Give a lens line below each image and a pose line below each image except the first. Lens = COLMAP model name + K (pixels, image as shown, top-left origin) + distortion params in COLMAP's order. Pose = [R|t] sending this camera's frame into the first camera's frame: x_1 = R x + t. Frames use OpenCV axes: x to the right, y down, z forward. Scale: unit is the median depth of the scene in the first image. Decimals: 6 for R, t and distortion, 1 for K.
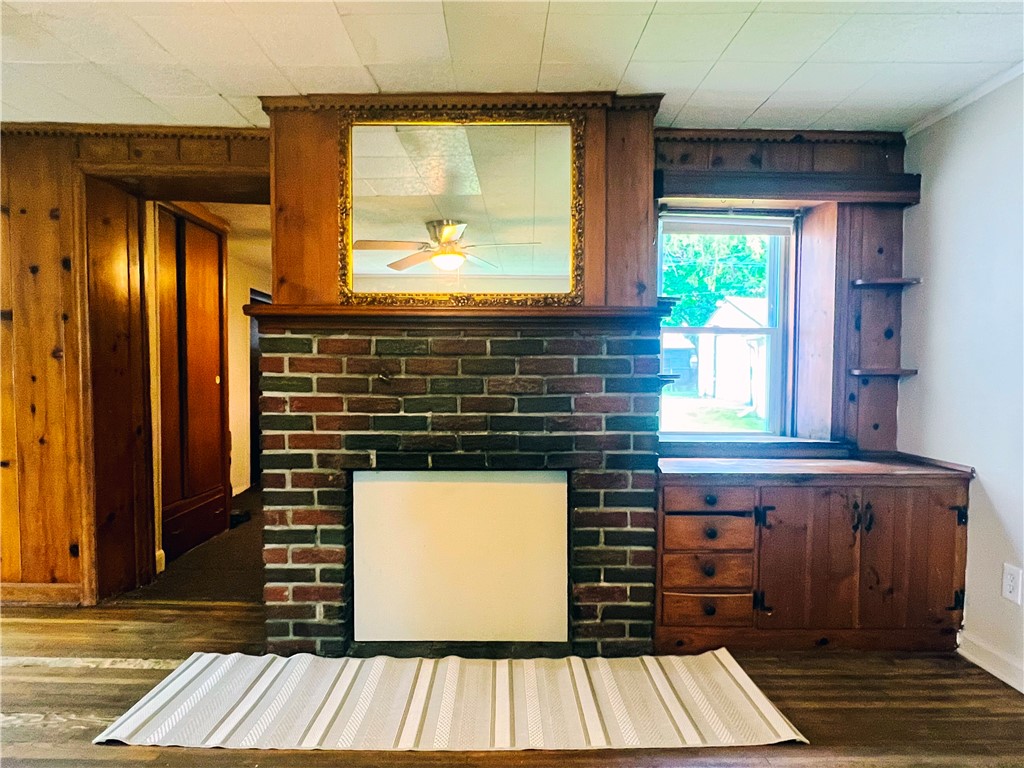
lens RADIAL K [[629.4, 0, 509.6], [0, 629.4, 394.4], [0, 0, 1]] dist [0.002776, -0.001484]
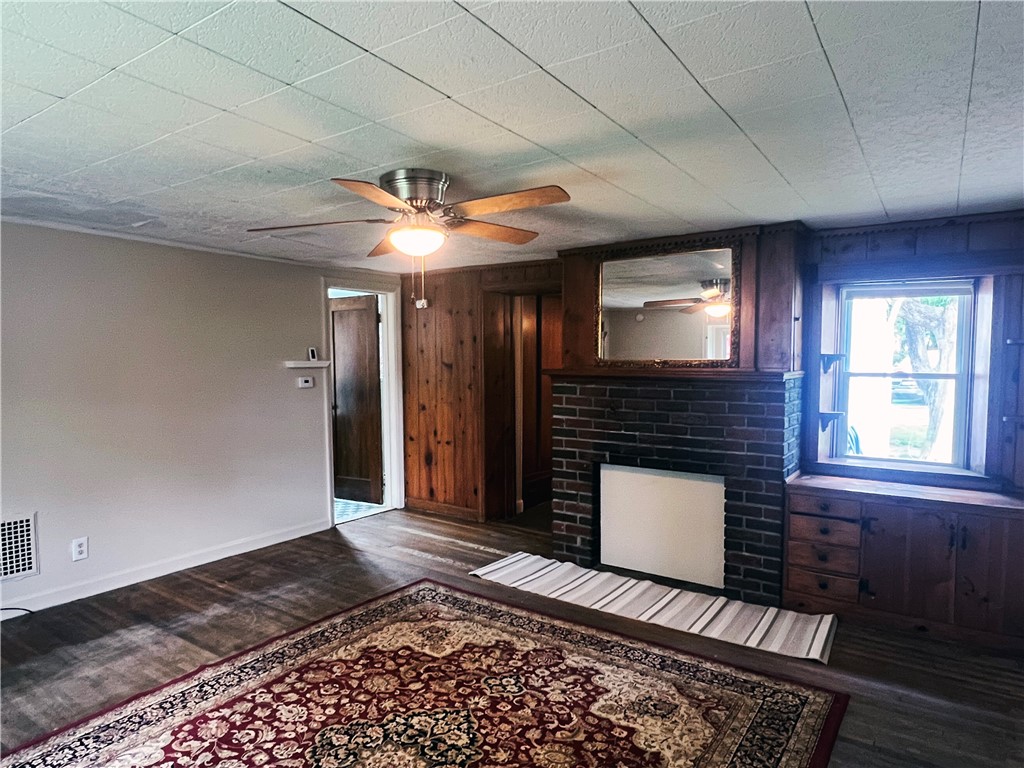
lens RADIAL K [[629.4, 0, 509.6], [0, 629.4, 394.4], [0, 0, 1]] dist [0.002776, -0.001484]
pose [[0.814912, 0.029530, -0.578832, 0.550094], [-0.020871, 0.999549, 0.021610, -0.098984], [0.579209, -0.005529, 0.815160, -0.548488]]
